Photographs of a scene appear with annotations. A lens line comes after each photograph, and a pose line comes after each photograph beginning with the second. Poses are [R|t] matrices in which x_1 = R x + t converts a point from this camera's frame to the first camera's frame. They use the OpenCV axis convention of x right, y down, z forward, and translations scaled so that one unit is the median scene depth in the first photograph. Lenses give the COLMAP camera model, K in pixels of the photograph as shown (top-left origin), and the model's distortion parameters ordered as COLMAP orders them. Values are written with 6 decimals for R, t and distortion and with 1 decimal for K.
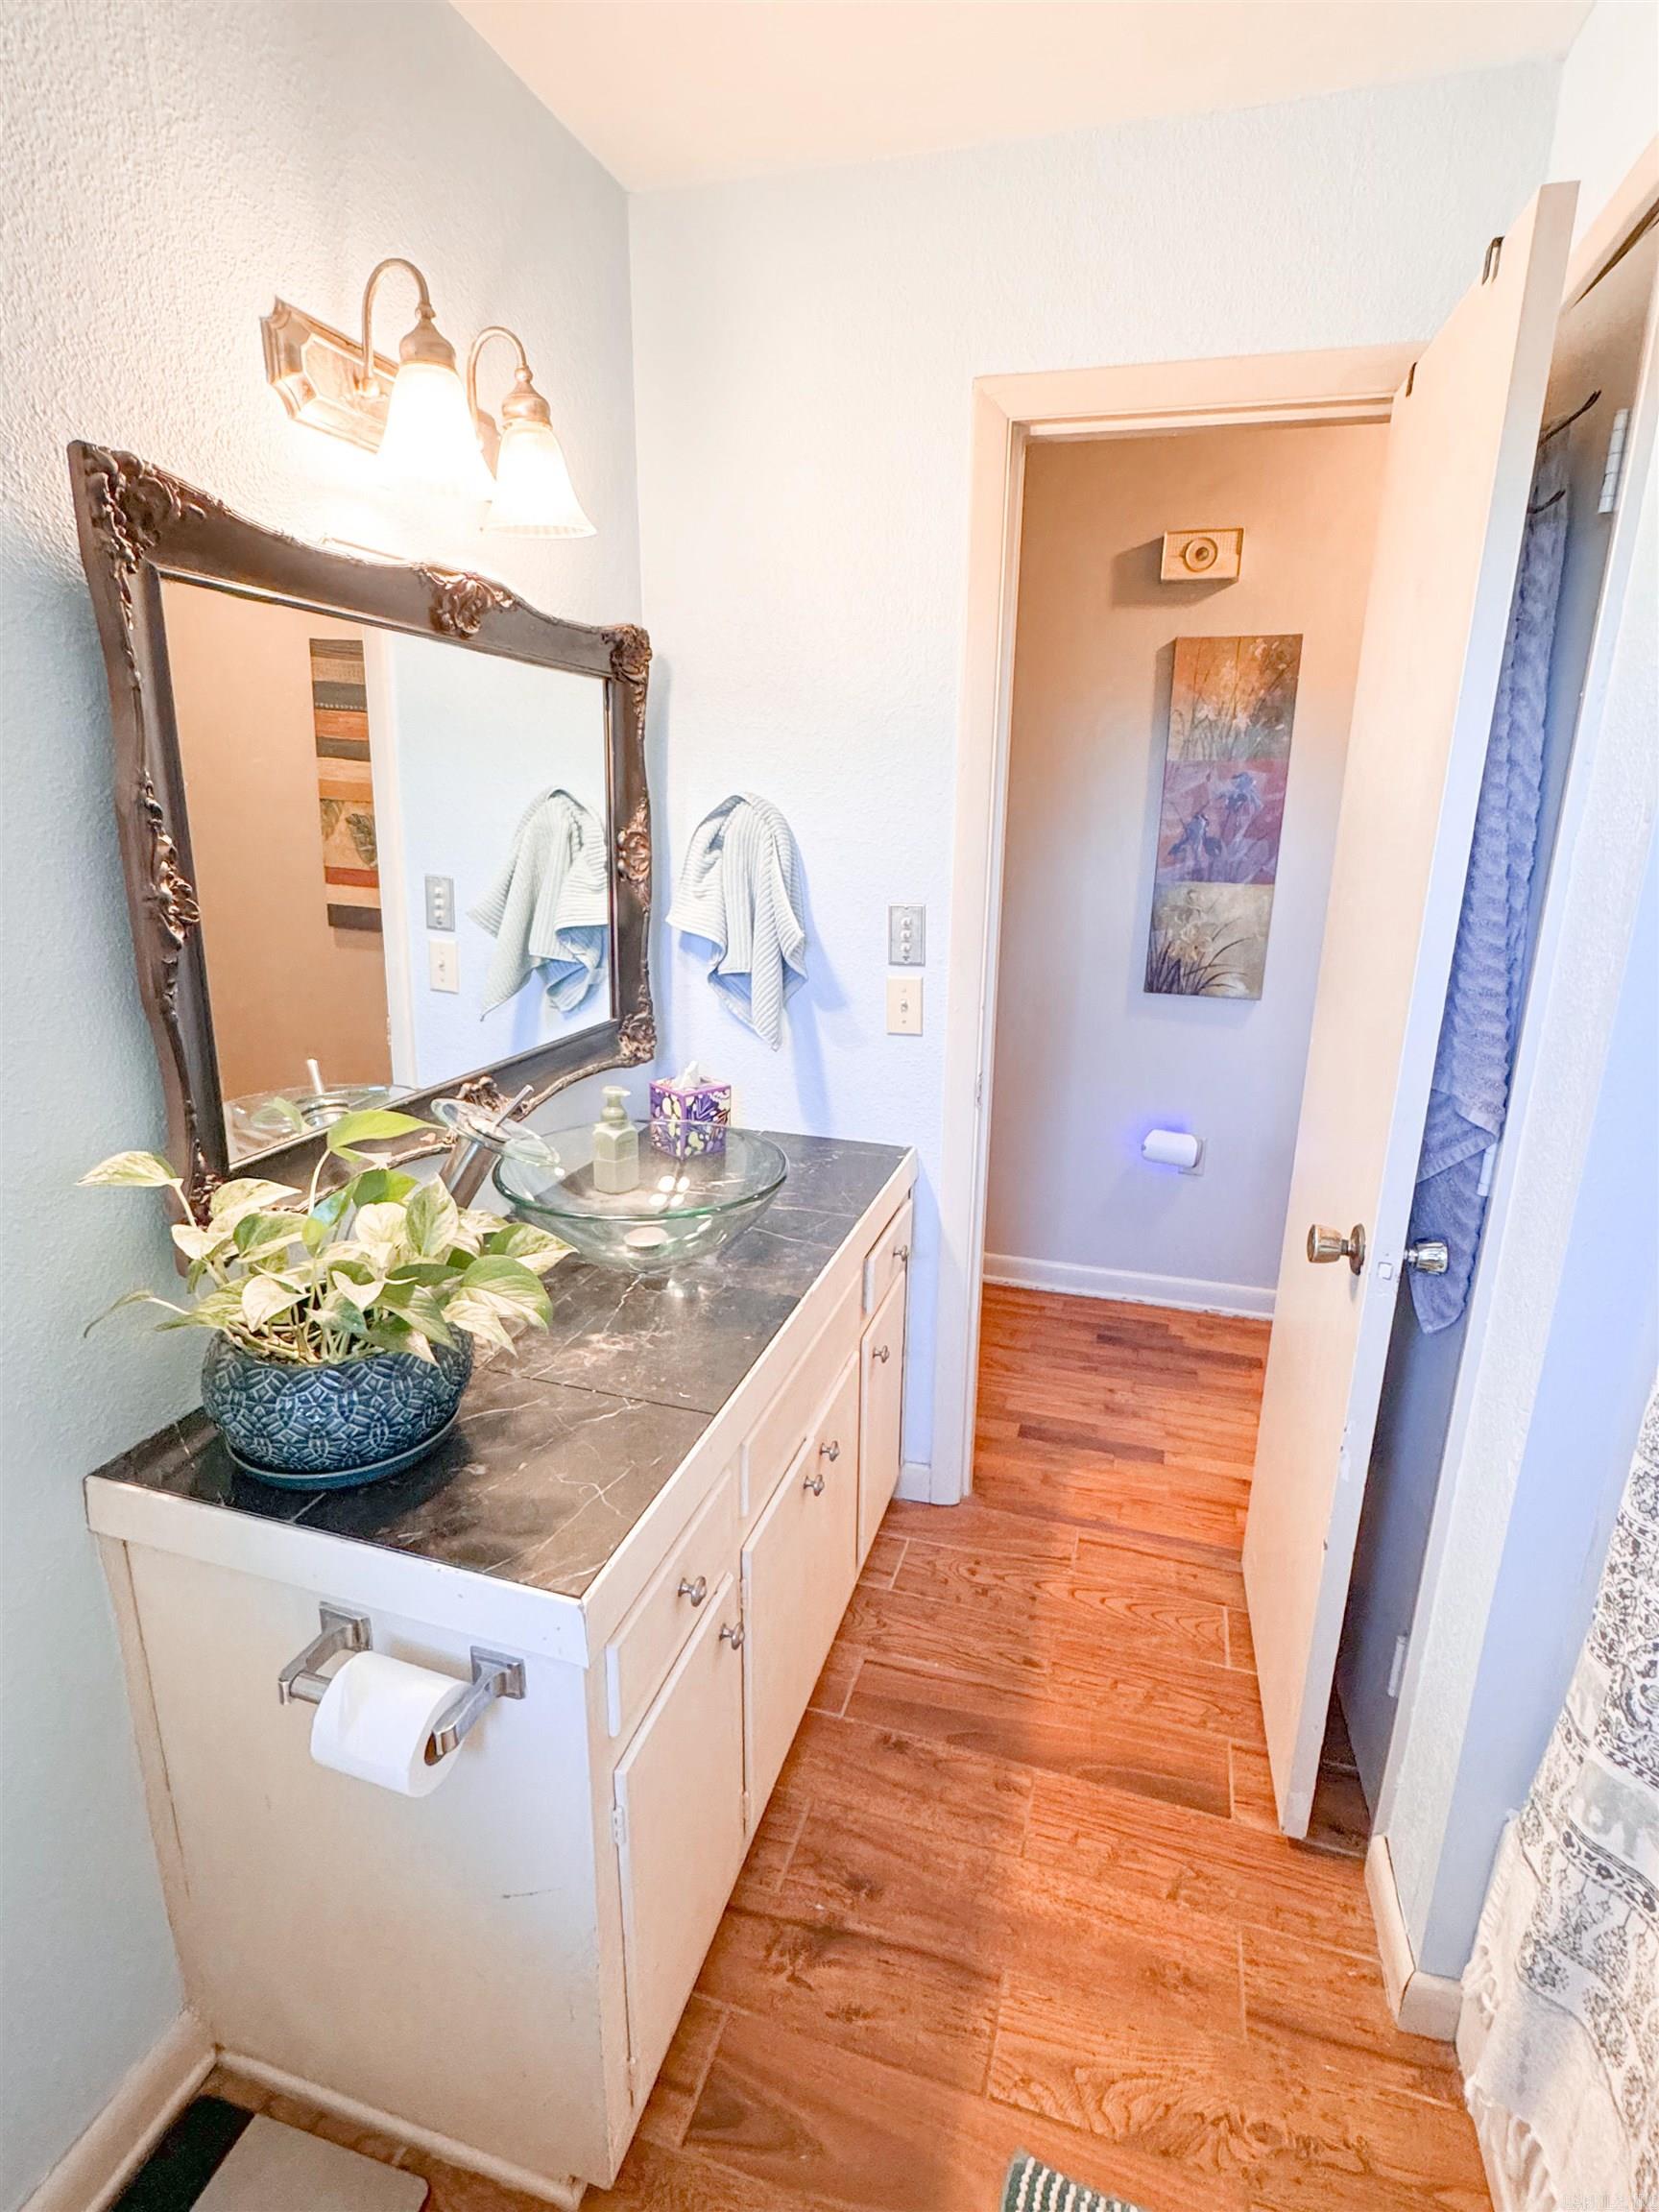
lens RADIAL K [[1099.1, 0, 829.5], [0, 1099.1, 1106.0], [0, 0, 1]] dist [-0.005625, 0.001315]
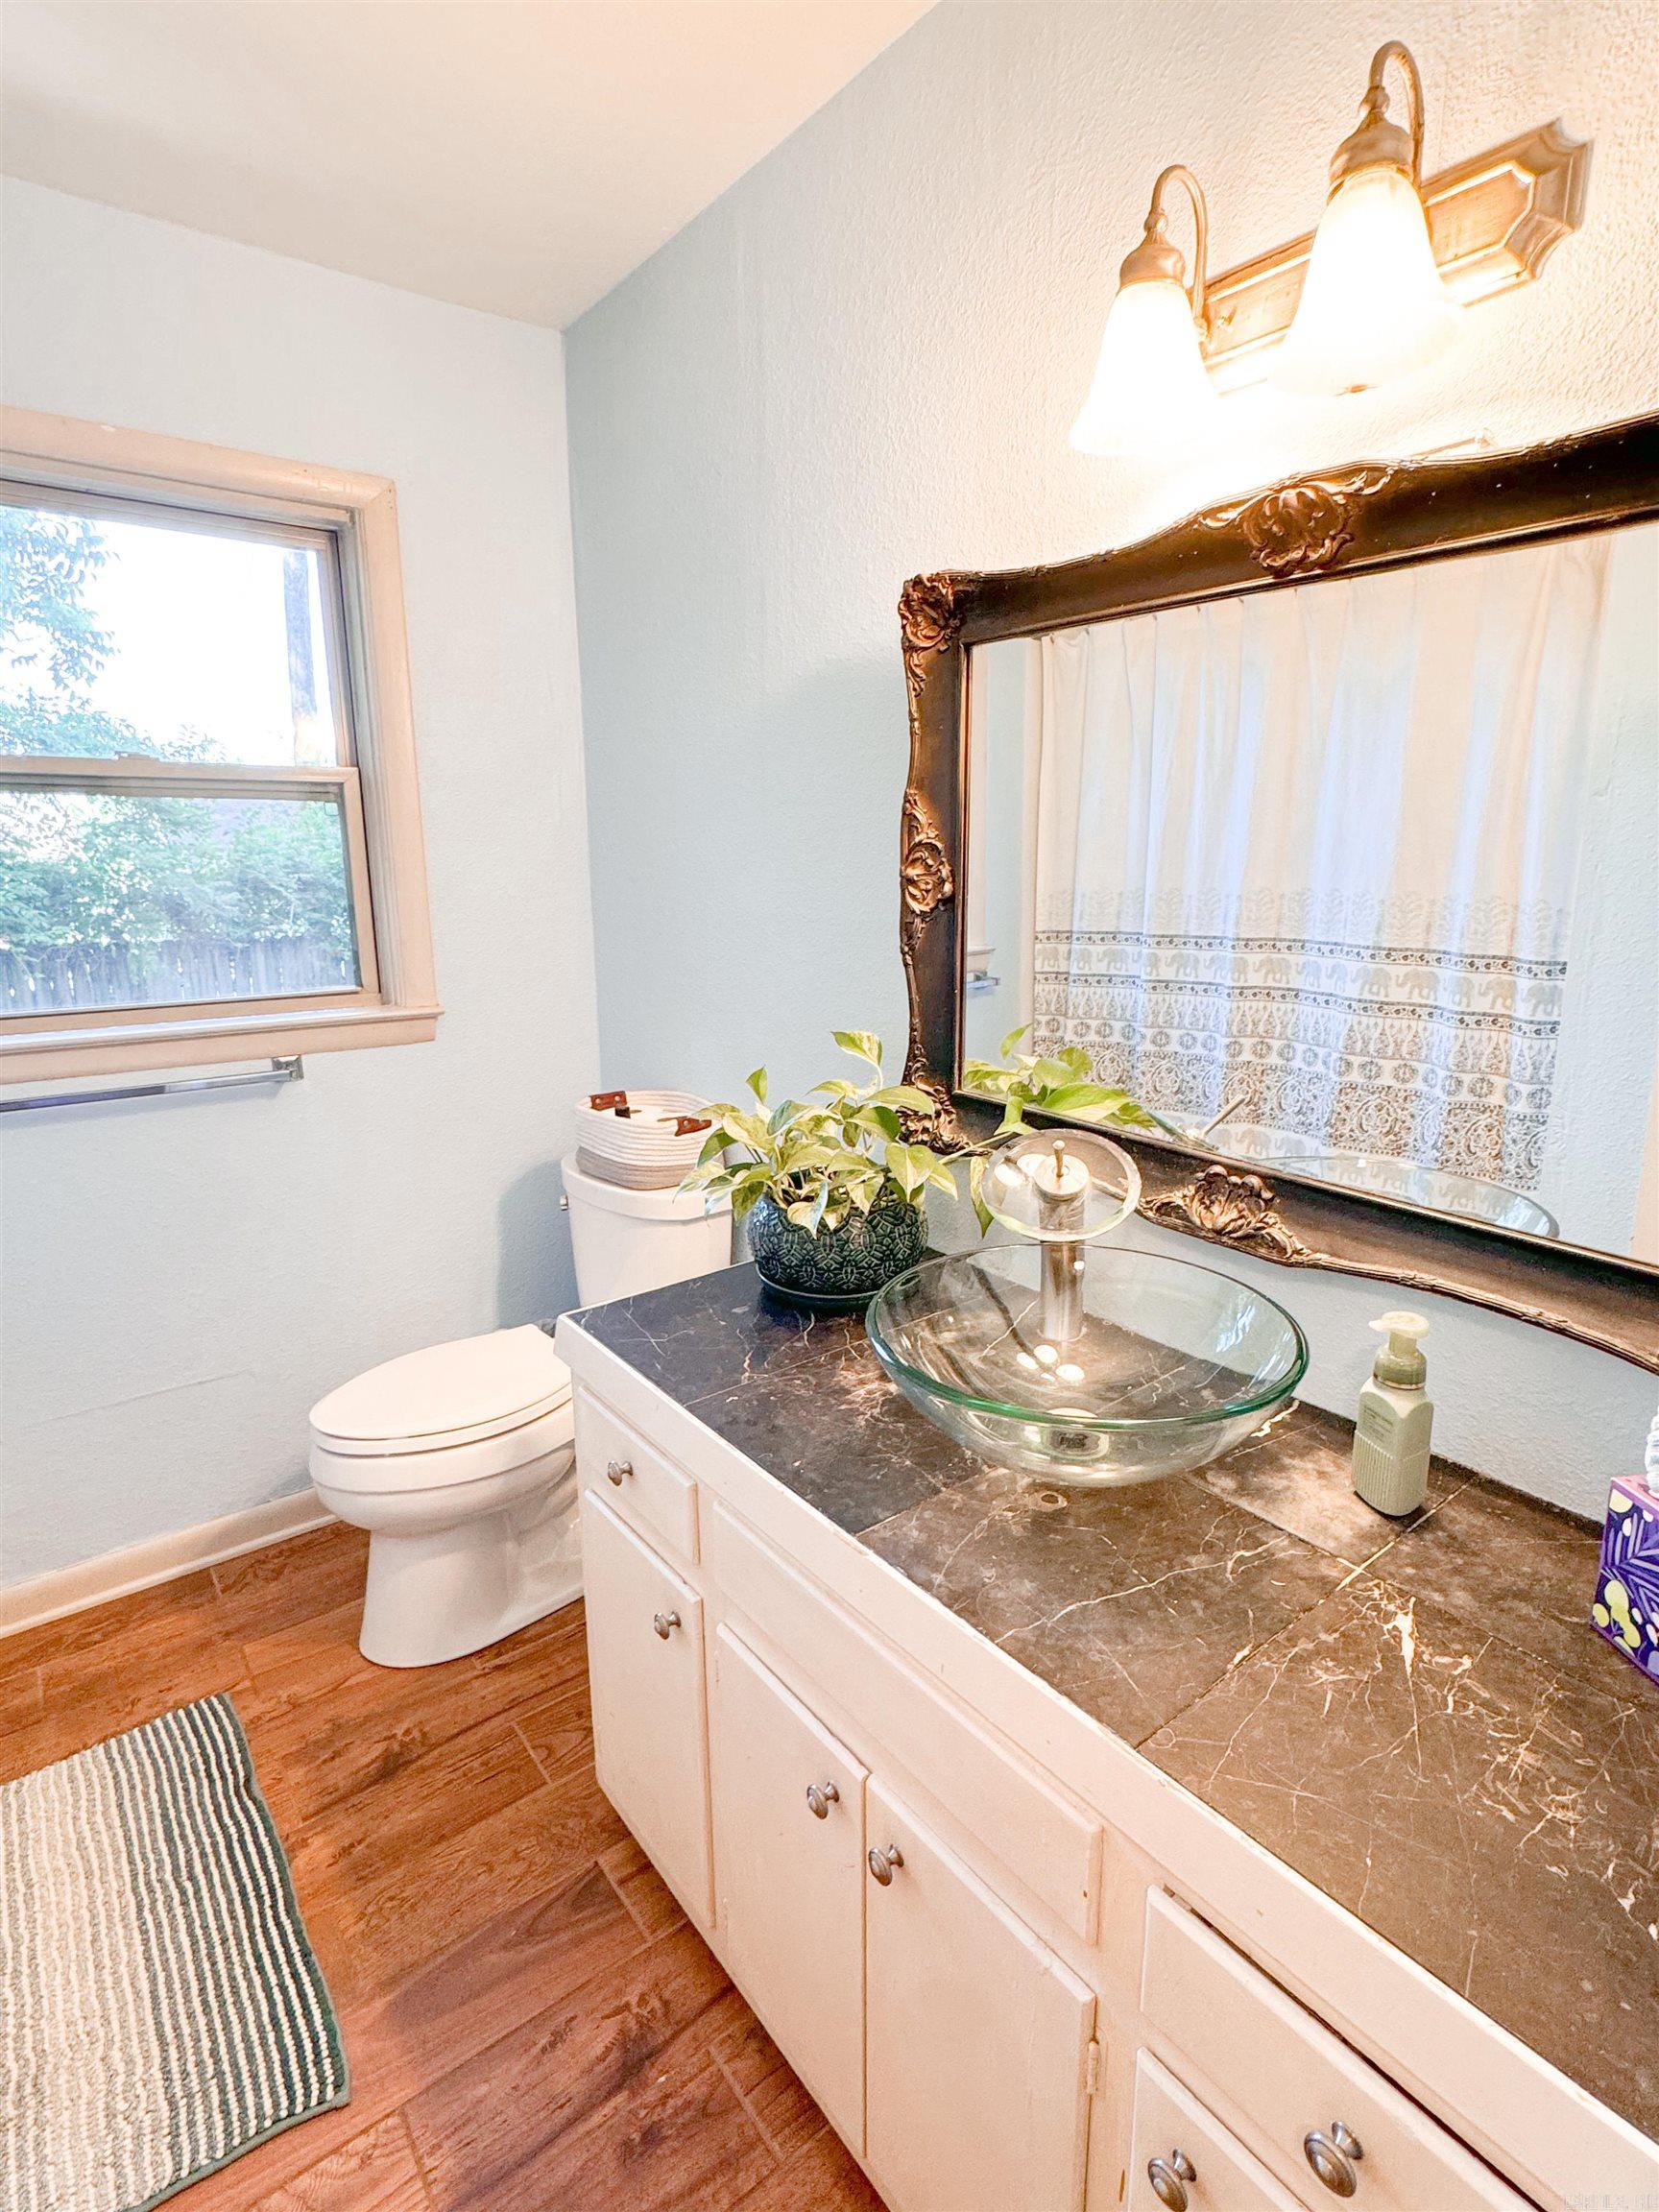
lens RADIAL K [[1099.1, 0, 829.5], [0, 1099.1, 1106.0], [0, 0, 1]] dist [-0.005625, 0.001315]
pose [[-0.585377, 0.168370, -0.793086, 0.492029], [-0.231343, 0.902844, 0.362426, -0.310255], [0.777055, 0.395631, -0.489553, 1.297473]]
